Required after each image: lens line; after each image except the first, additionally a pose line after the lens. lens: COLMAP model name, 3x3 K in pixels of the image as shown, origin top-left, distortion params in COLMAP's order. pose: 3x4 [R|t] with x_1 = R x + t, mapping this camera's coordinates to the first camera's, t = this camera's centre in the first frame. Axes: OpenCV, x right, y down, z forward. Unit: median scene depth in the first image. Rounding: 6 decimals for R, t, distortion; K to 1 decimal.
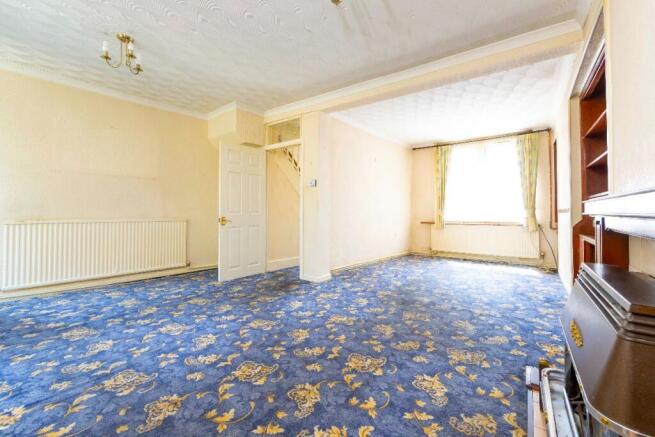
lens RADIAL K [[267.7, 0, 335.4], [0, 267.7, 210.7], [0, 0, 1]] dist [0.014535, -0.005539]
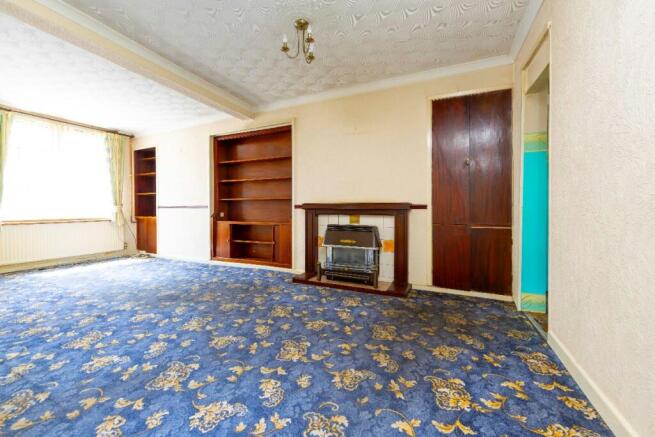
lens RADIAL K [[266.1, 0, 335.3], [0, 266.1, 208.6], [0, 0, 1]] dist [0.001300, 0.000254]
pose [[-0.217911, -0.000930, 0.975968, -0.882157], [-0.002243, 0.999997, 0.000452, 0.010245], [-0.975966, -0.002091, -0.217912, 0.671803]]
